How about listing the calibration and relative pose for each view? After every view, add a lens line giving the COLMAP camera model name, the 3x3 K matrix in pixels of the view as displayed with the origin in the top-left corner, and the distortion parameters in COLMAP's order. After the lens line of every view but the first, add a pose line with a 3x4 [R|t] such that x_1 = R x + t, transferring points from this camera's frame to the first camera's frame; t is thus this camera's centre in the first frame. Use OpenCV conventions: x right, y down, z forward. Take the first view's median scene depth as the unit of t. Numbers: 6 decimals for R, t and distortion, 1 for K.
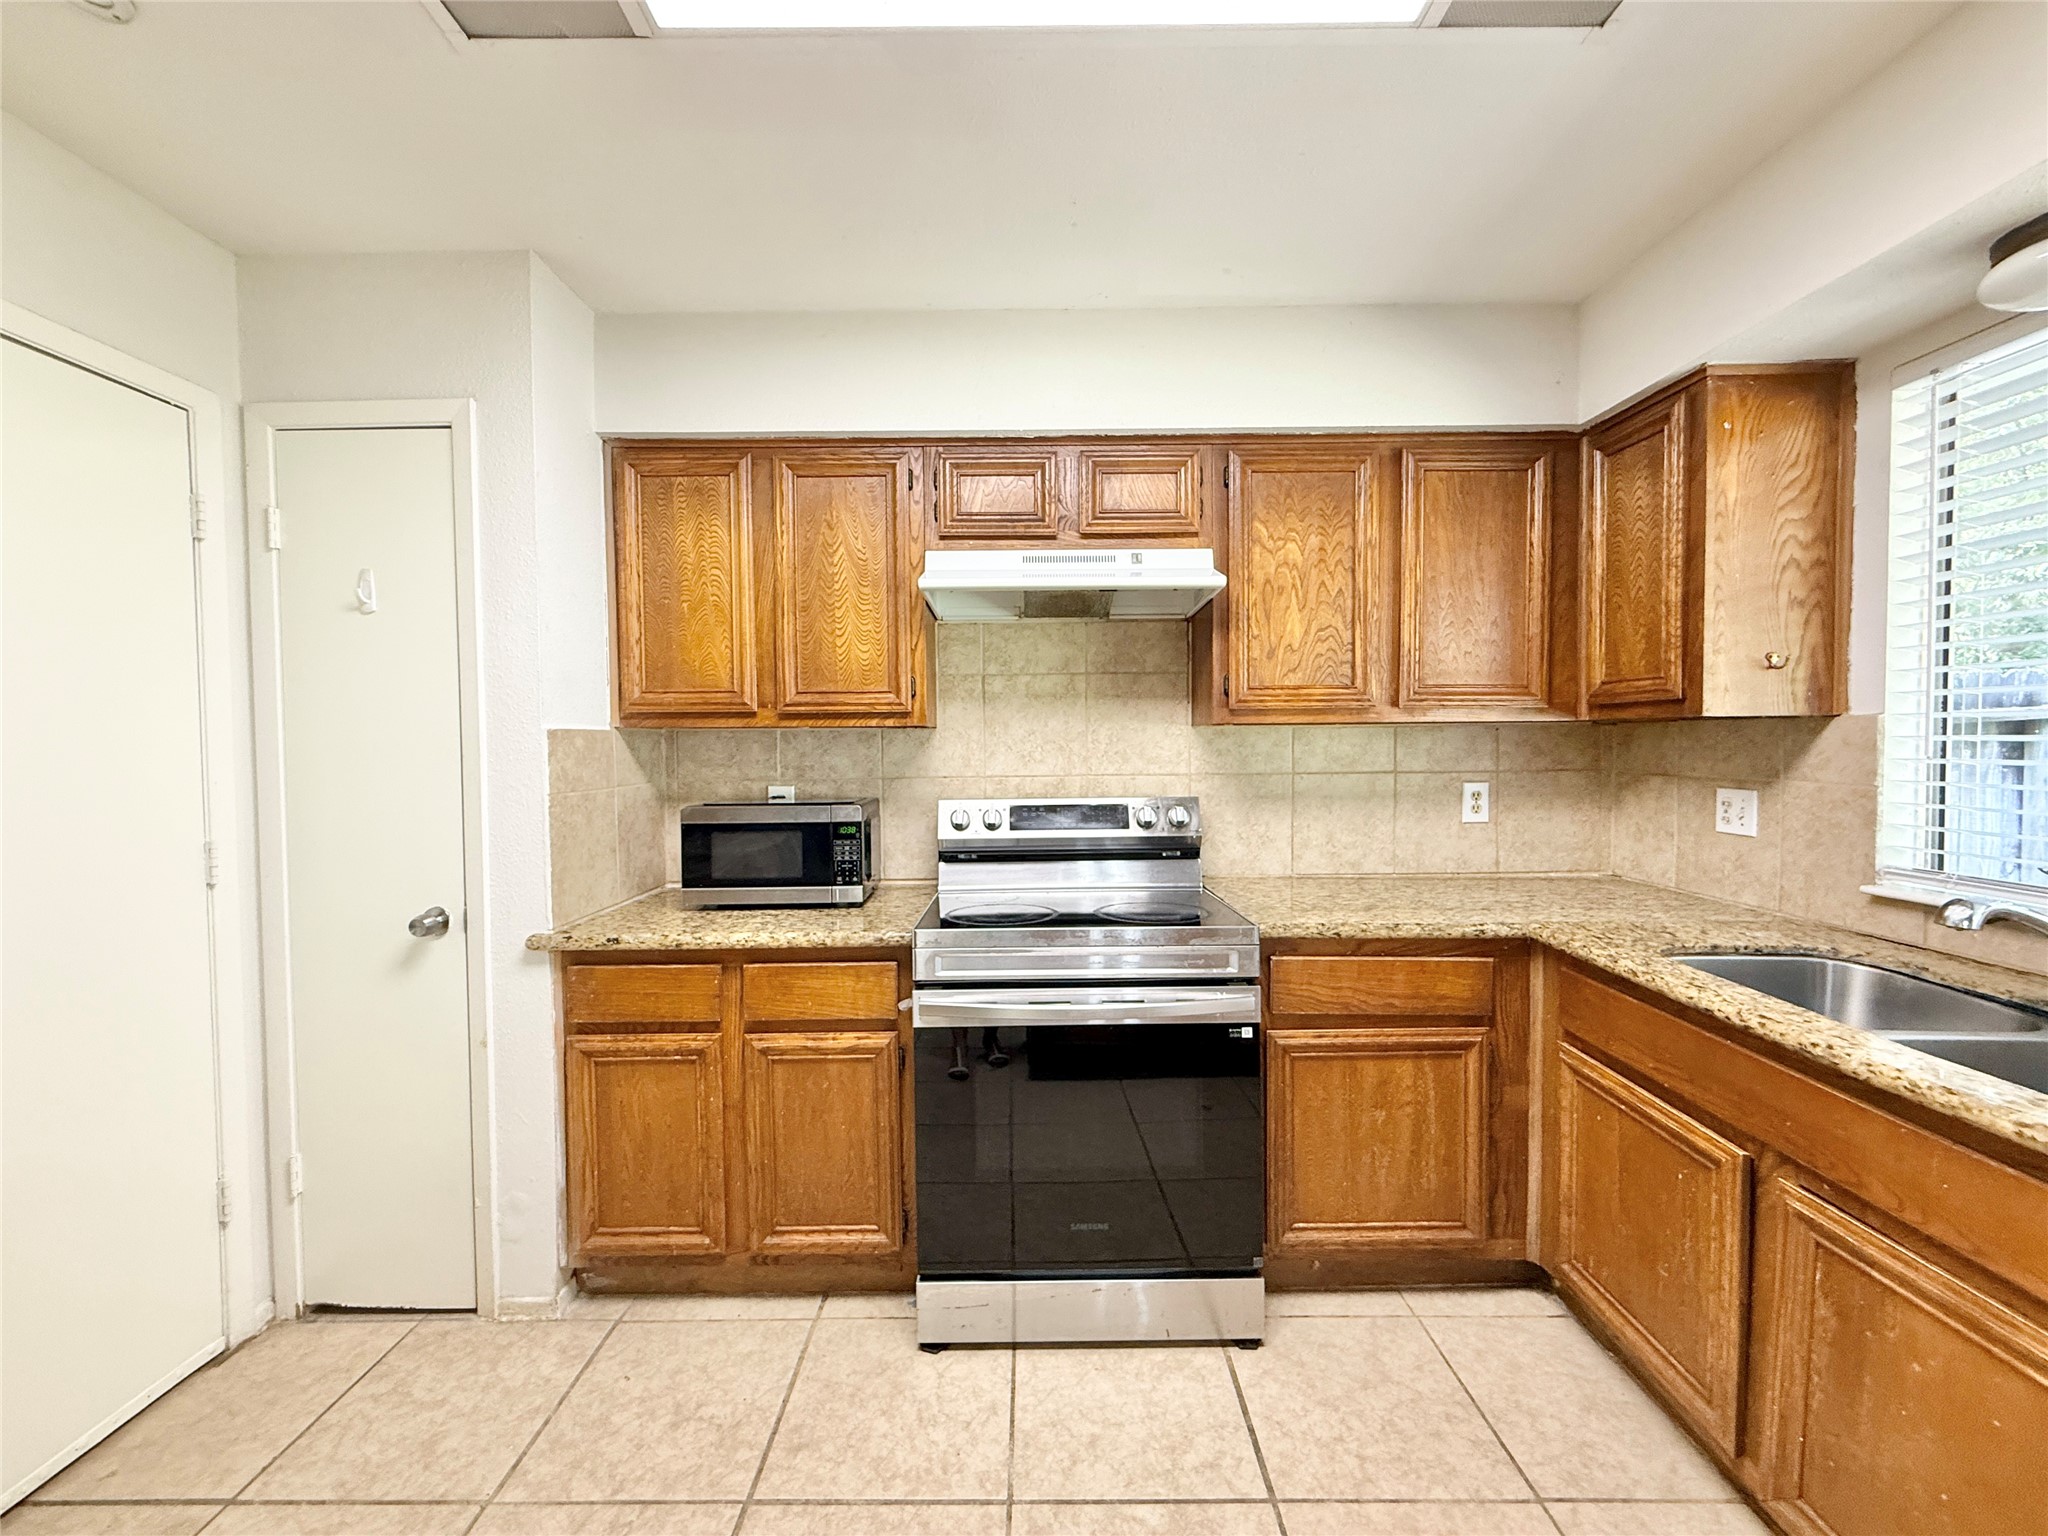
lens RADIAL K [[816.3, 0, 1018.8], [0, 816.3, 767.6], [0, 0, 1]] dist [0.000507, -0.000178]
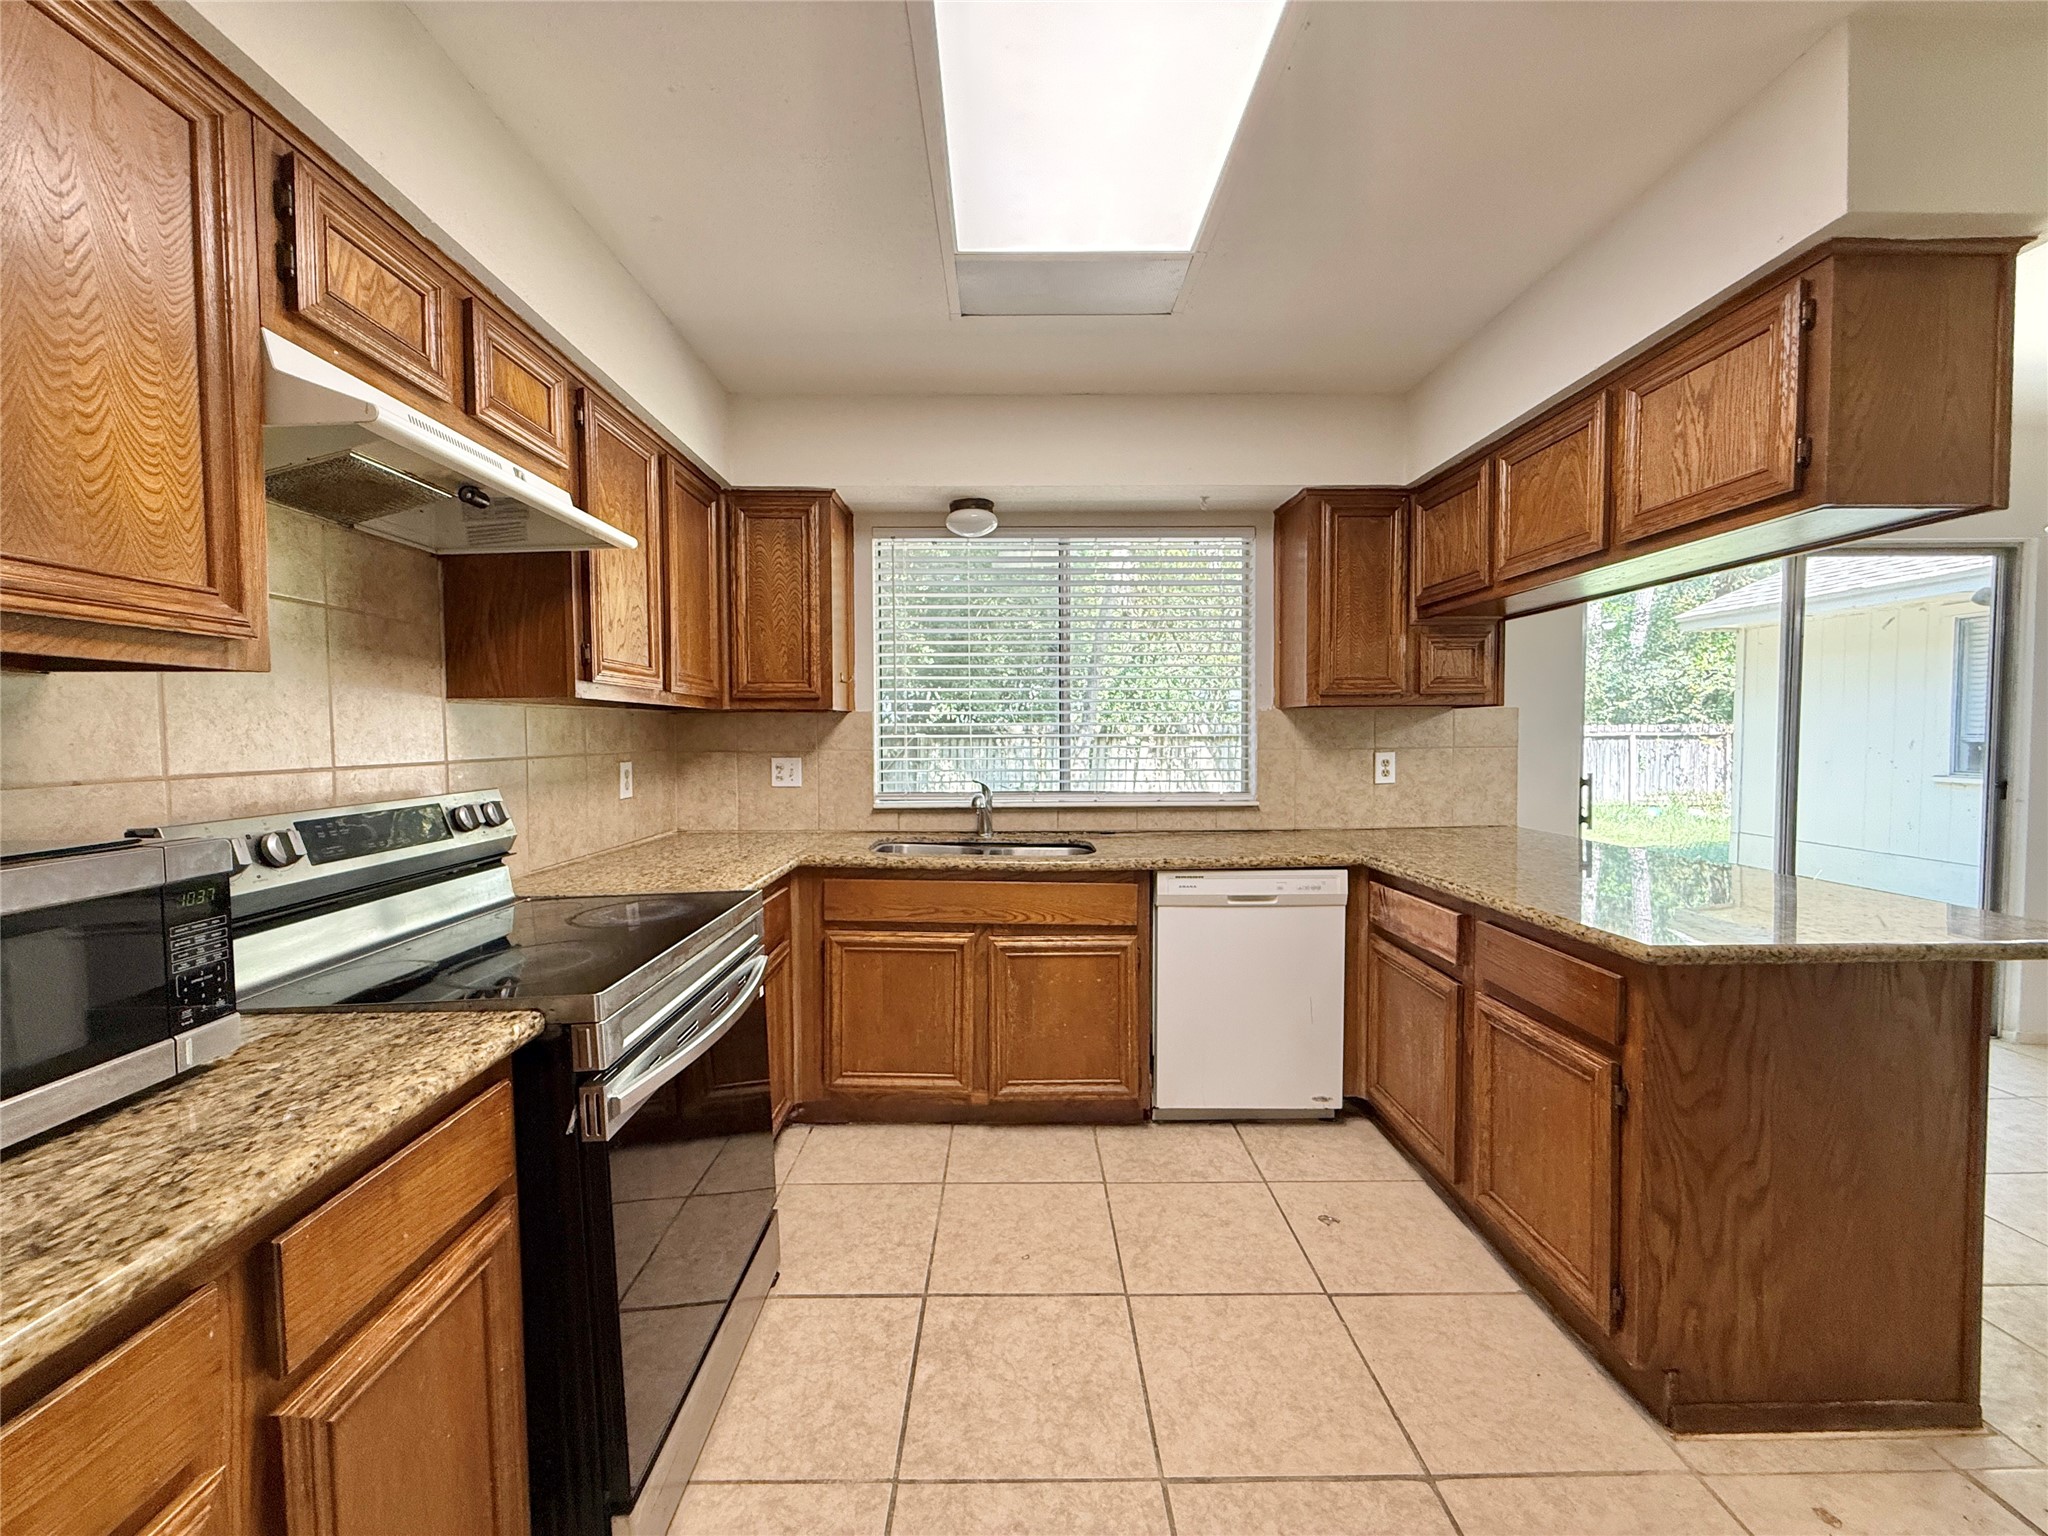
lens RADIAL K [[816.3, 0, 1023.5], [0, 816.3, 766.2], [0, 0, 1]] dist [0.000507, -0.000178]
pose [[-0.018874, -0.032792, 0.999284, -0.706787], [0.037428, 0.998738, 0.033481, 0.008442], [-0.999121, 0.038034, -0.017622, 0.605859]]
